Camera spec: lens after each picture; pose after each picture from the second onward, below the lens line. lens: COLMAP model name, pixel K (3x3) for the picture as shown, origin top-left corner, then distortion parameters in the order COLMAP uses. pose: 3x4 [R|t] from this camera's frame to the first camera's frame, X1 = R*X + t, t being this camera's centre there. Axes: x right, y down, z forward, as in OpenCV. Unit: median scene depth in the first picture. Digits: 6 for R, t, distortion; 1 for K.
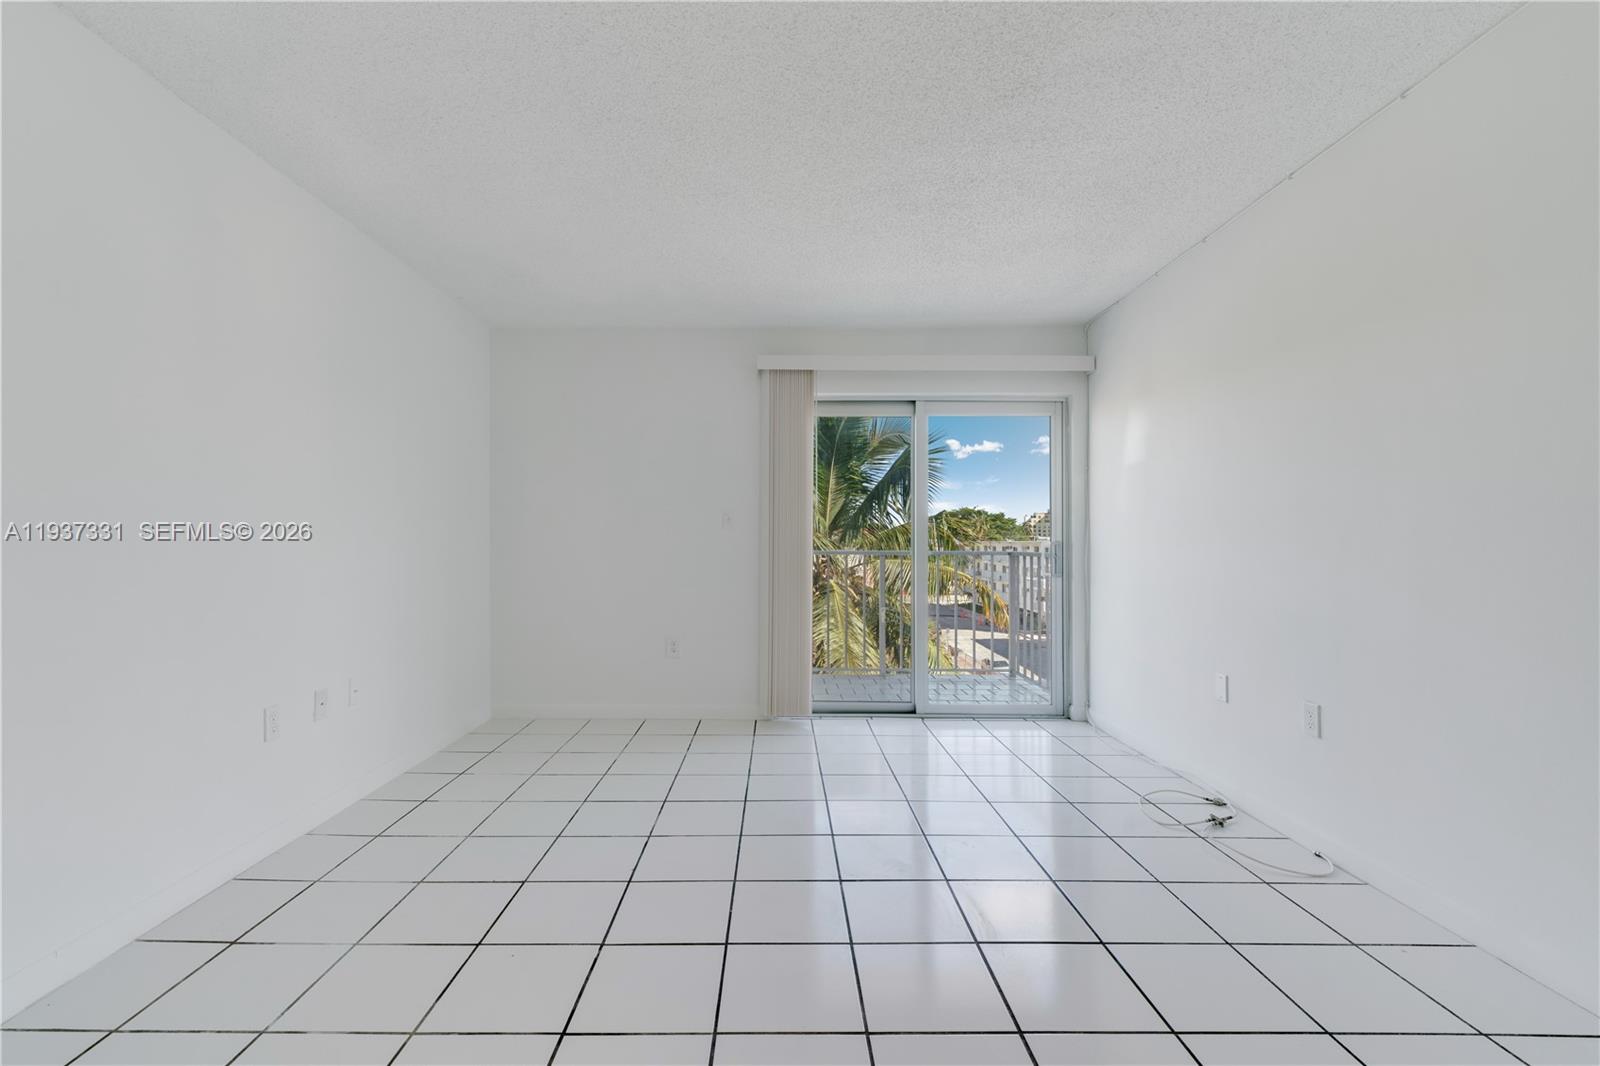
lens RADIAL K [[681.0, 0, 791.1], [0, 681.0, 537.5], [0, 0, 1]] dist [-0.000035, -0.000144]
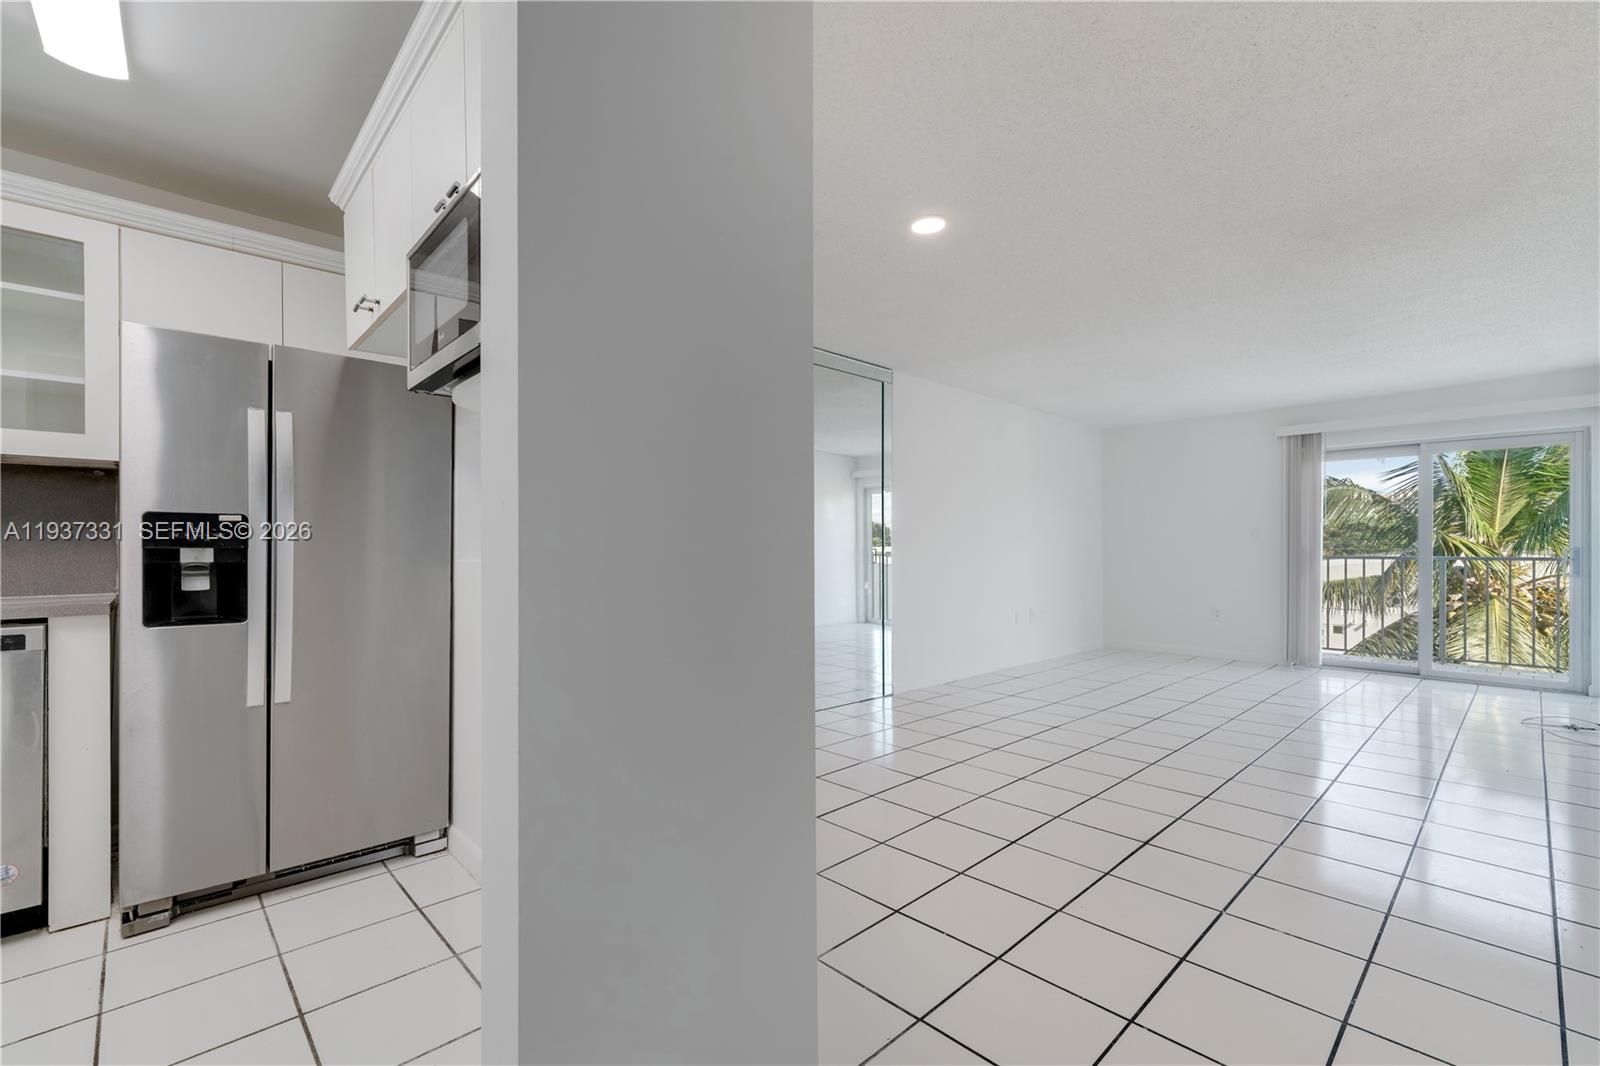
lens RADIAL K [[681.0, 0, 793.9], [0, 681.0, 543.2], [0, 0, 1]] dist [-0.000035, -0.000144]
pose [[0.662502, -0.007720, -0.749020, 0.110140], [0.003542, 0.999968, -0.007174, 0.000492], [0.749051, 0.002100, 0.662509, -0.243099]]
